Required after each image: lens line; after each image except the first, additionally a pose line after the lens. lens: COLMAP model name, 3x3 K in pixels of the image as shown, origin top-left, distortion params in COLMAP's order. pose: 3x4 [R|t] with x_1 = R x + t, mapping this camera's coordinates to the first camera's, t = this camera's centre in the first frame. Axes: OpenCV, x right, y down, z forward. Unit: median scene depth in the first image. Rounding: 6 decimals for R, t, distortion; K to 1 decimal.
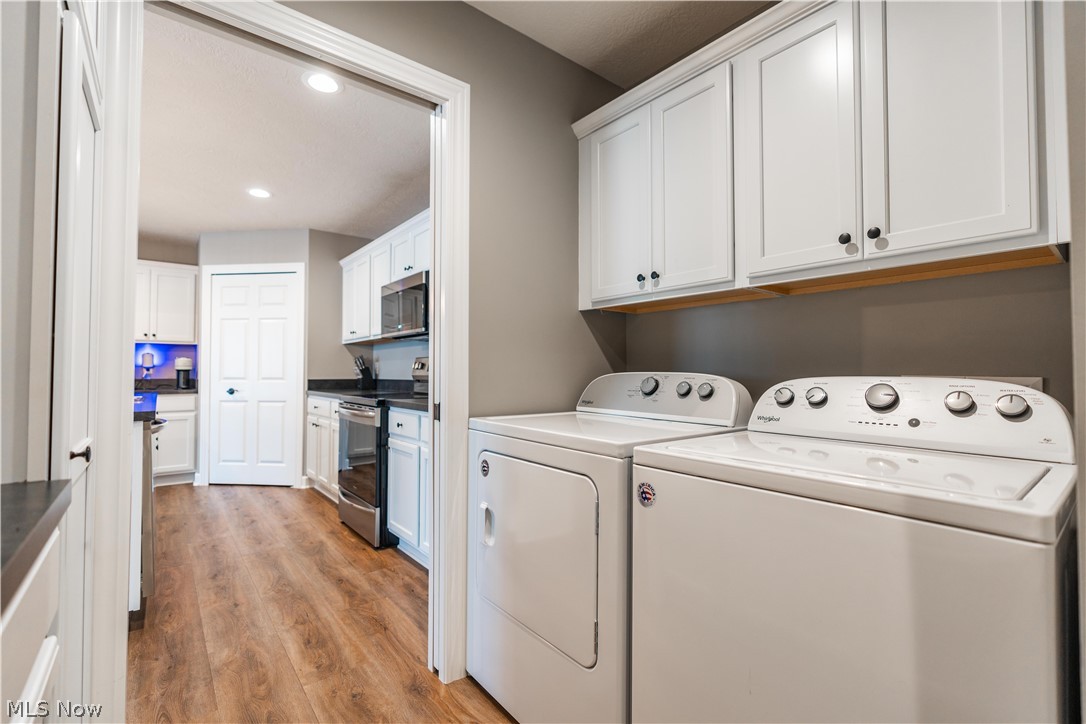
lens RADIAL K [[488.6, 0, 537.0], [0, 488.6, 361.6], [0, 0, 1]] dist [-0.003913, 0.000785]
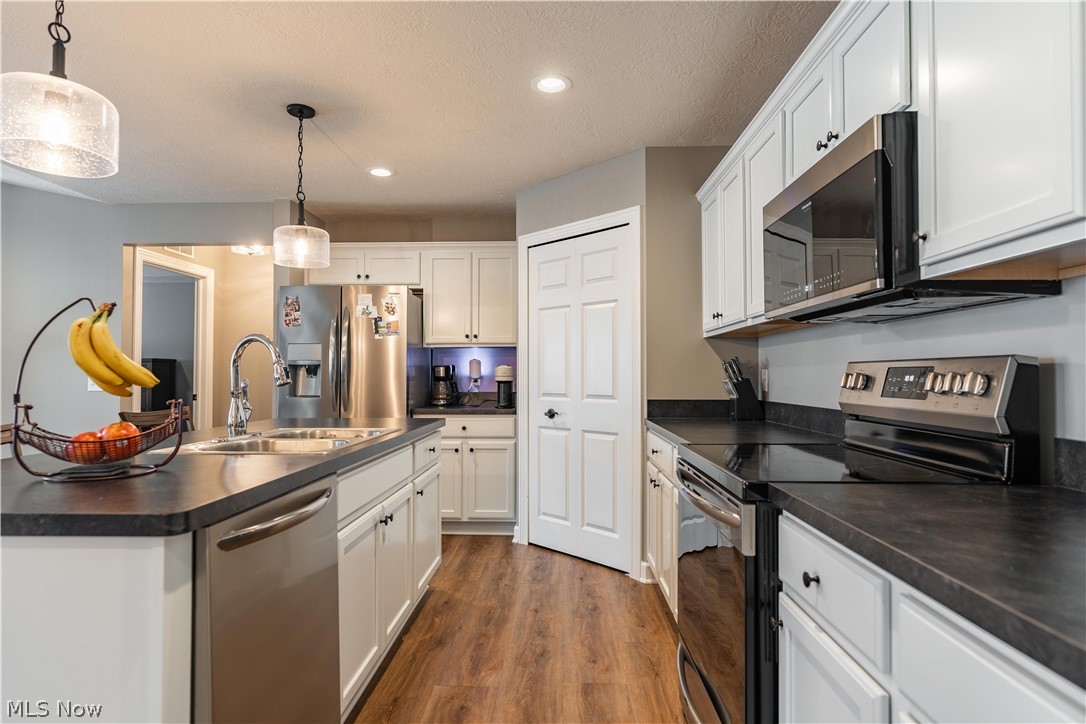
lens RADIAL K [[607.0, 0, 540.7], [0, 607.0, 362.6], [0, 0, 1]] dist [-0.012378, 0.000037]
pose [[0.770639, -0.014892, -0.637098, -0.096899], [0.015232, 0.999872, -0.004947, -0.007113], [0.637090, -0.005892, 0.770767, 0.344040]]
